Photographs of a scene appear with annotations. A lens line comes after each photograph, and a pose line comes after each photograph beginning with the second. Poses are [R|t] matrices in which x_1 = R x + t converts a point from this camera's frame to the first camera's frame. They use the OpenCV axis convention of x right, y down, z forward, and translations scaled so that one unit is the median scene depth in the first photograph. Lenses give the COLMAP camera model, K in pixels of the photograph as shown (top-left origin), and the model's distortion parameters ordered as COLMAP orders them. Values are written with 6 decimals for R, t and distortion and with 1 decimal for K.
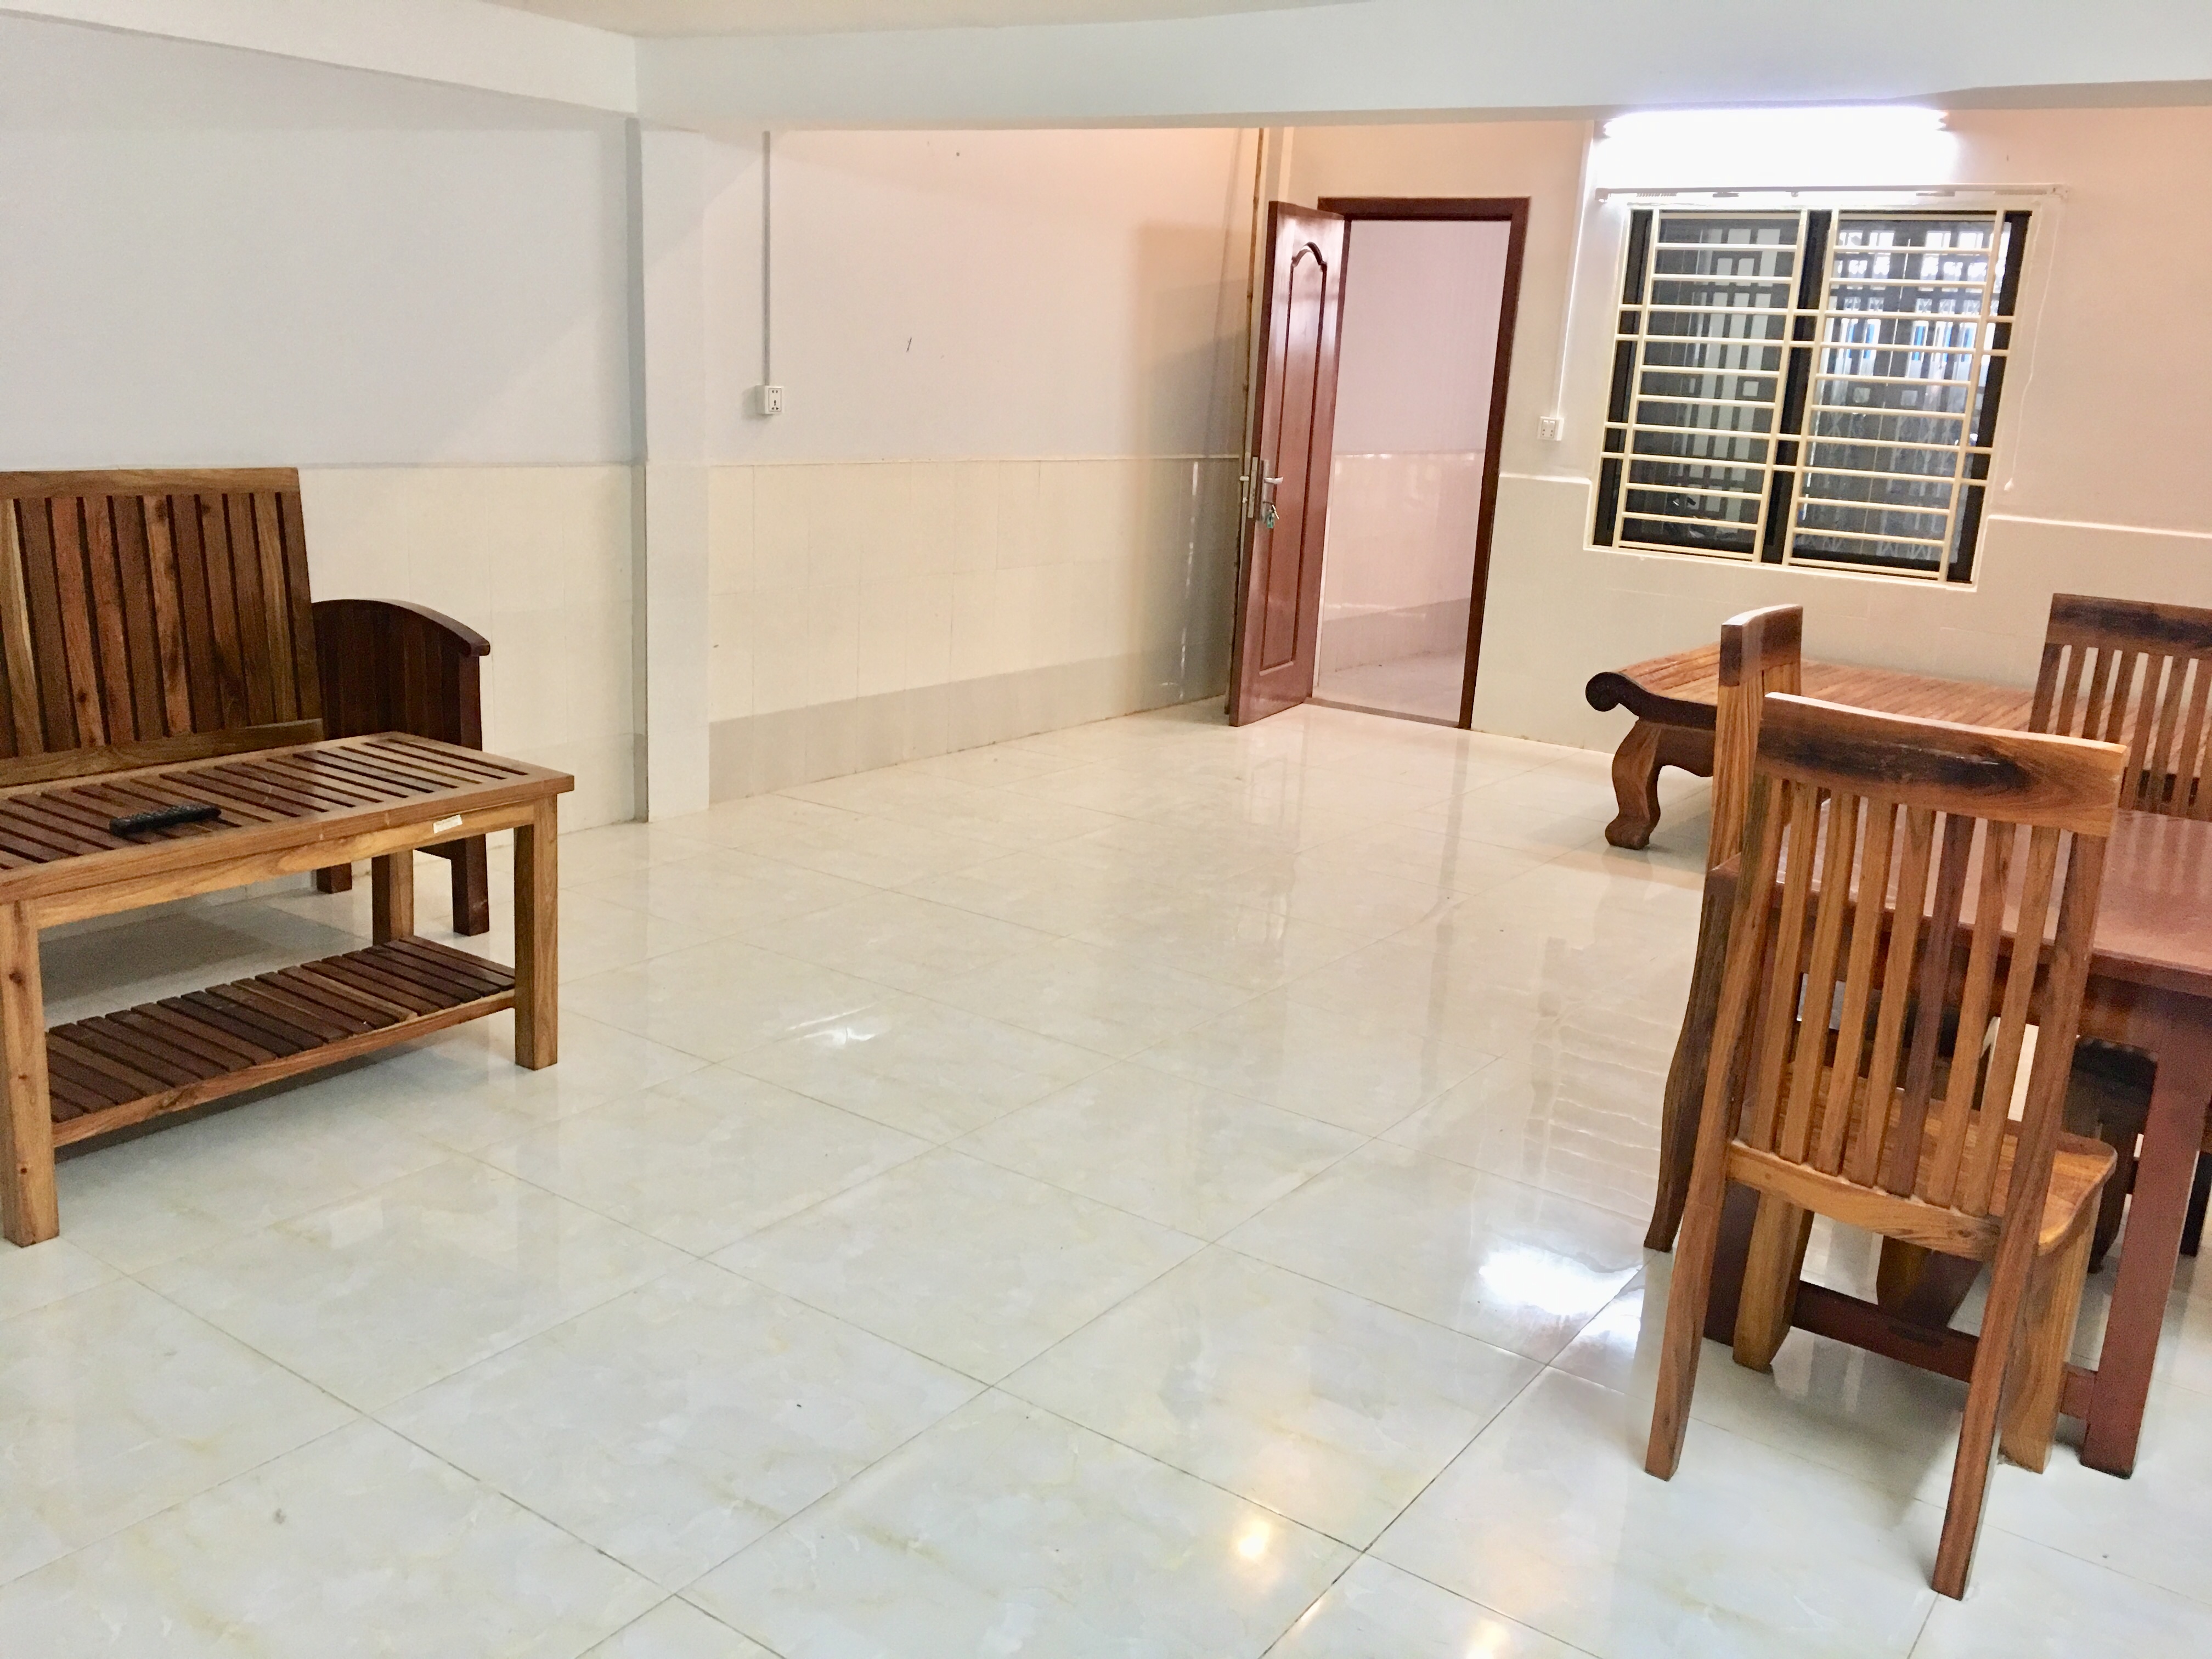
lens RADIAL K [[1885.0, 0, 1104.6], [0, 1885.0, 810.6], [0, 0, 1]] dist [0.088147, -0.129442]
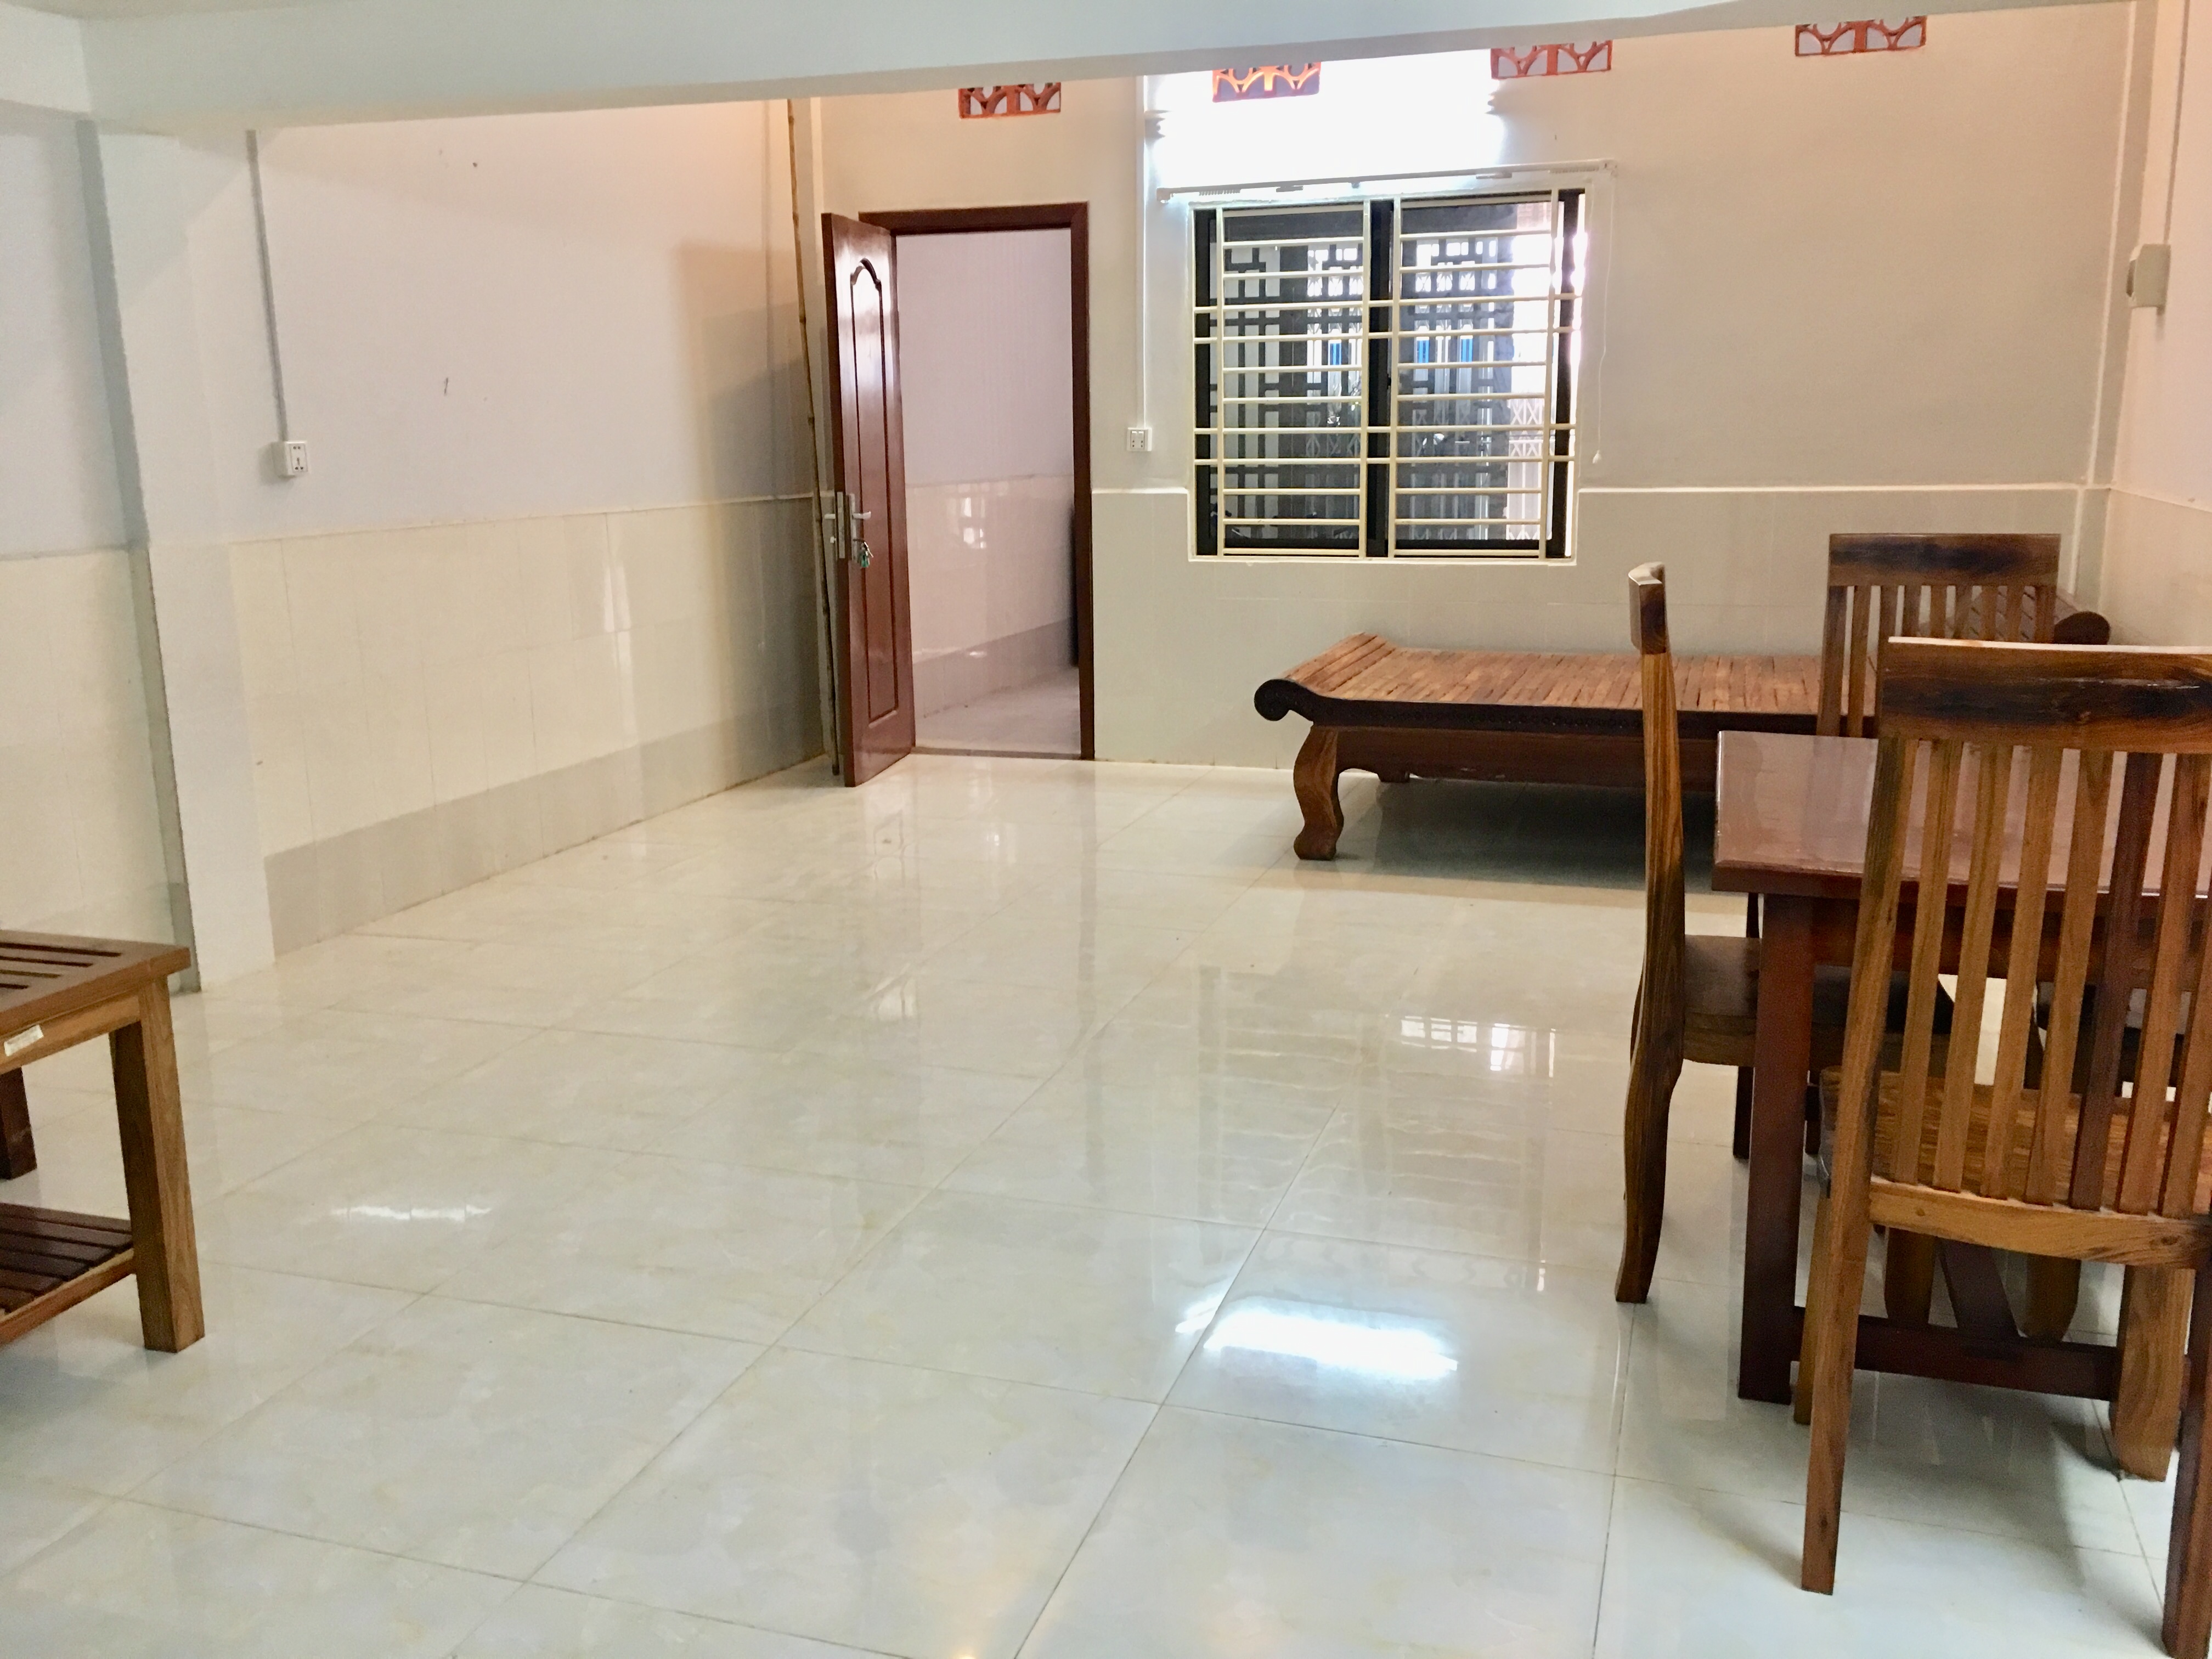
lens RADIAL K [[1885.0, 0, 1104.6], [0, 1885.0, 810.6], [0, 0, 1]] dist [0.088147, -0.129442]
pose [[0.954161, -0.126350, 0.271318, -0.072607], [0.134099, 0.990916, -0.010134, -0.008397], [-0.267573, 0.046053, 0.962436, 0.100720]]
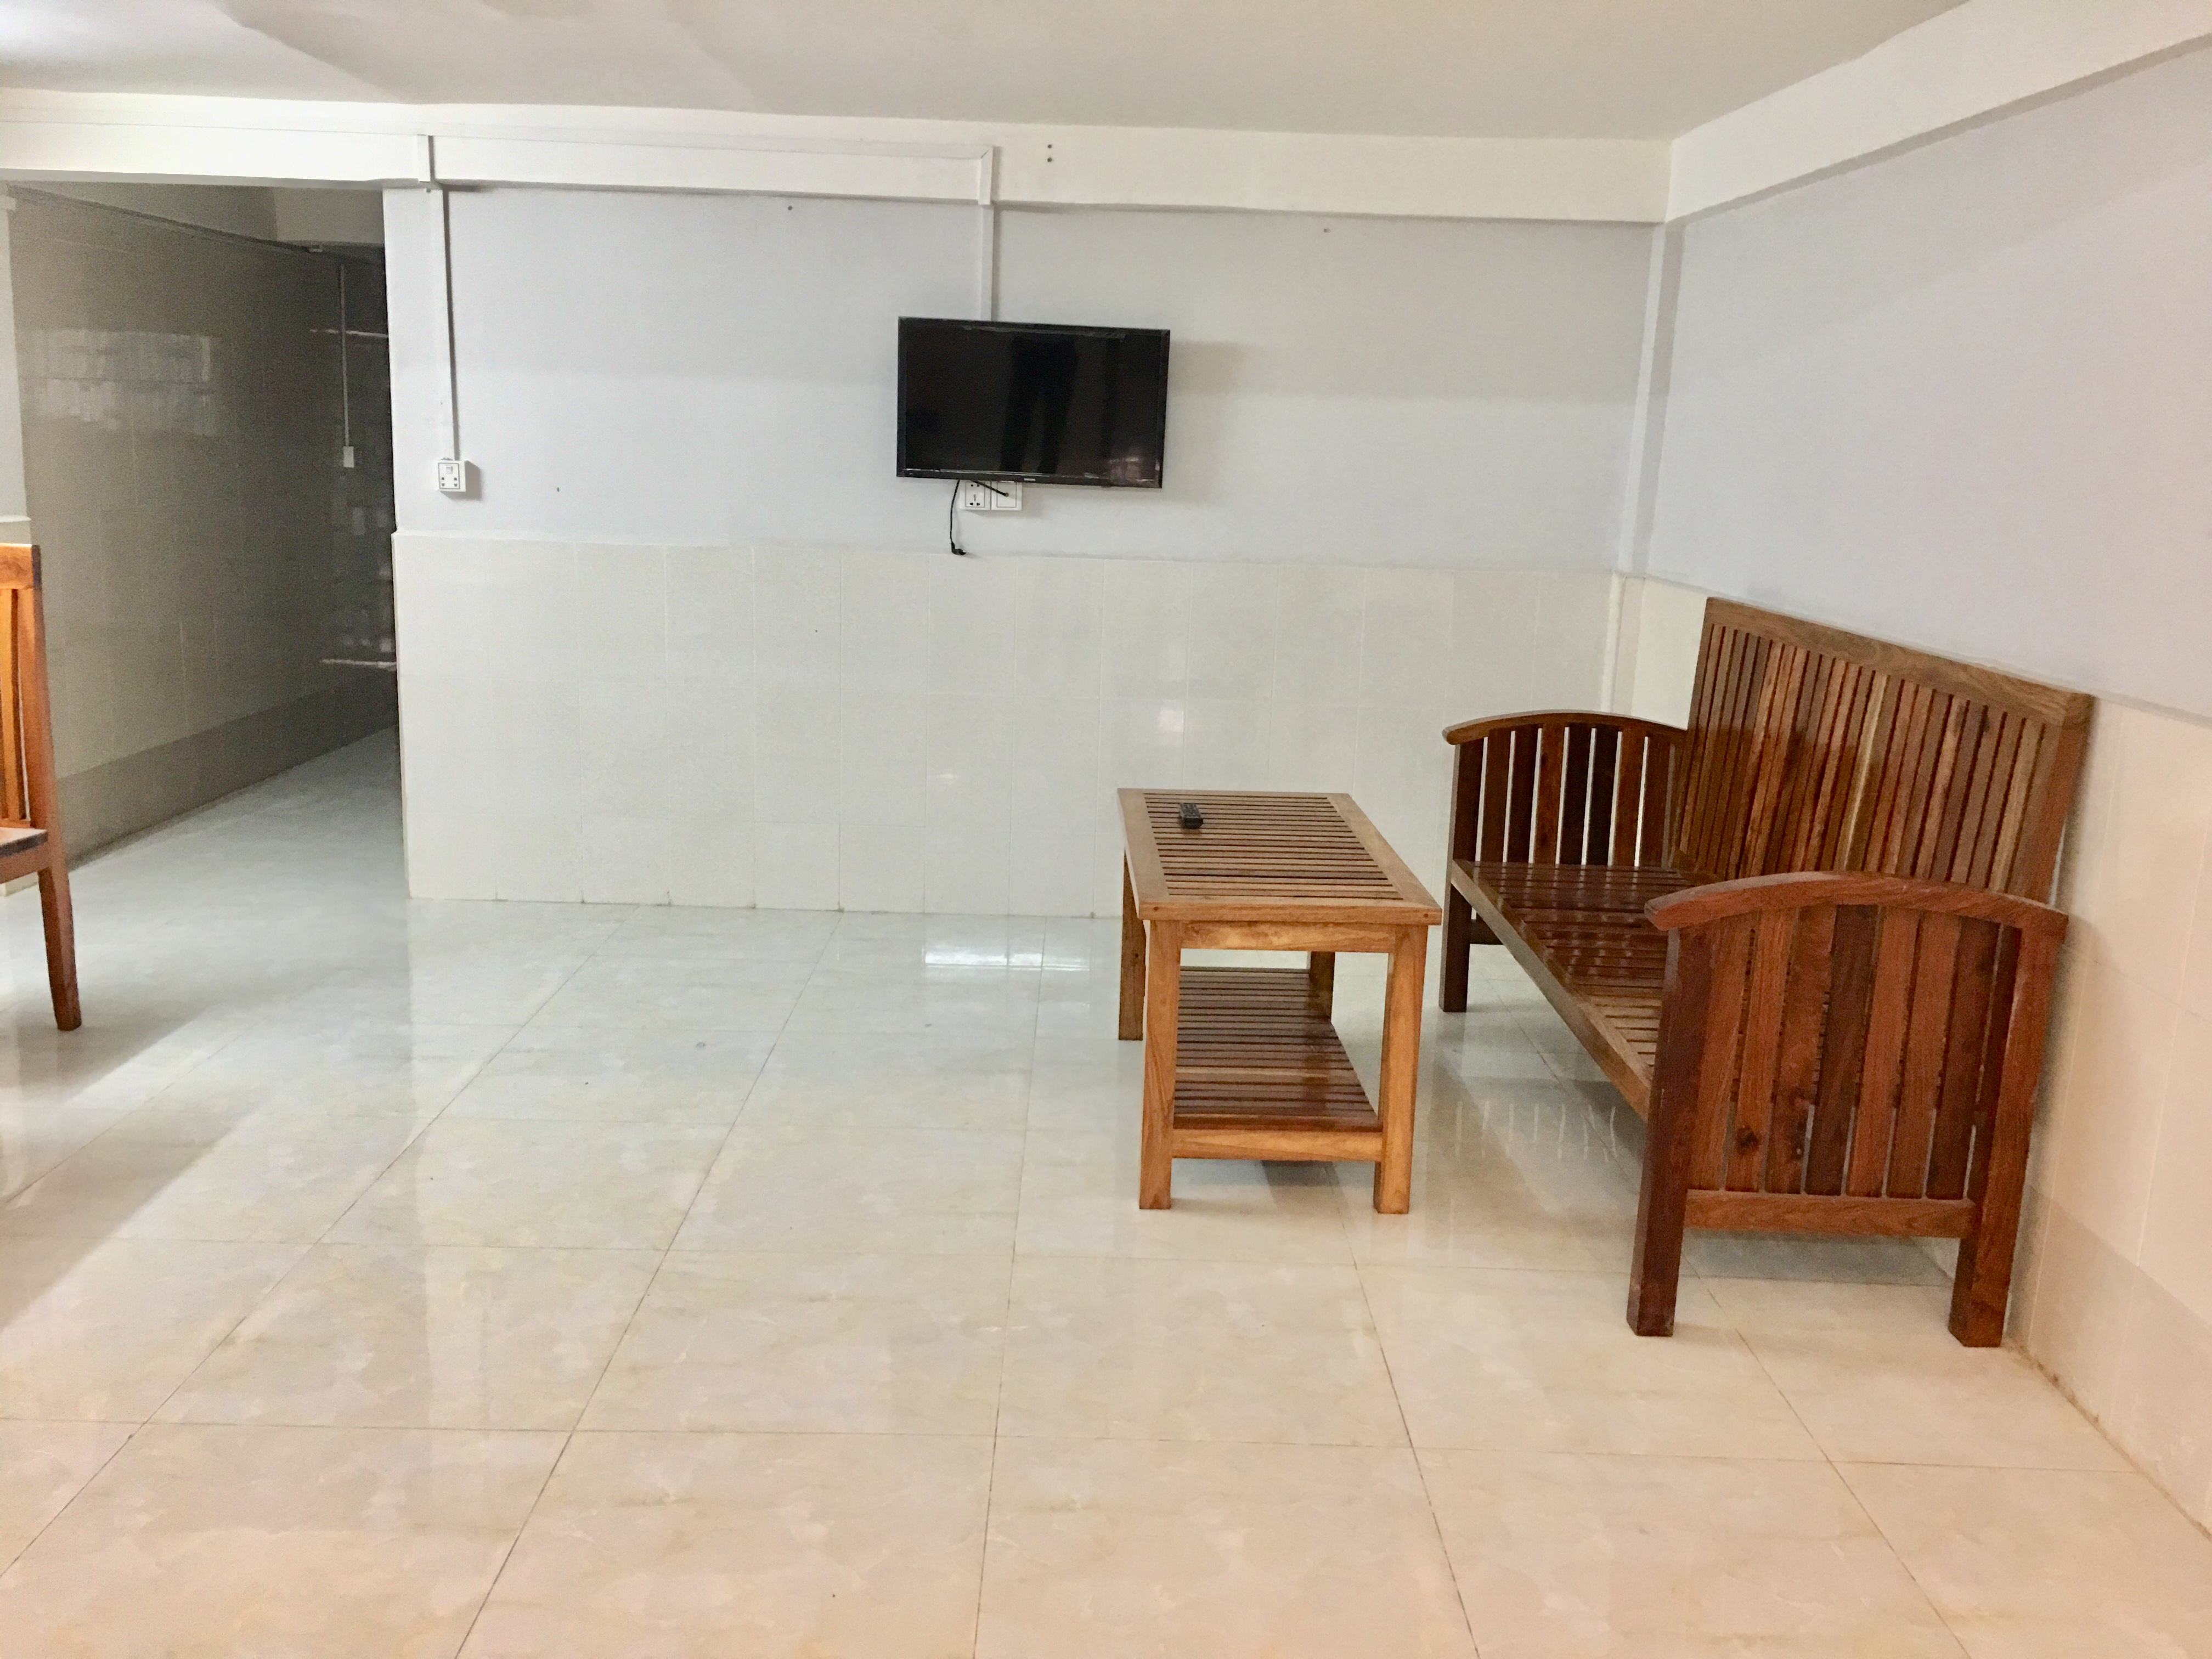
lens RADIAL K [[1885.0, 0, 1104.6], [0, 1885.0, 810.6], [0, 0, 1]] dist [0.088147, -0.129442]
pose [[-0.809973, 0.035981, -0.585362, 0.143541], [-0.212015, 0.912646, 0.349466, -0.201961], [0.546803, 0.407164, -0.731590, 0.883872]]
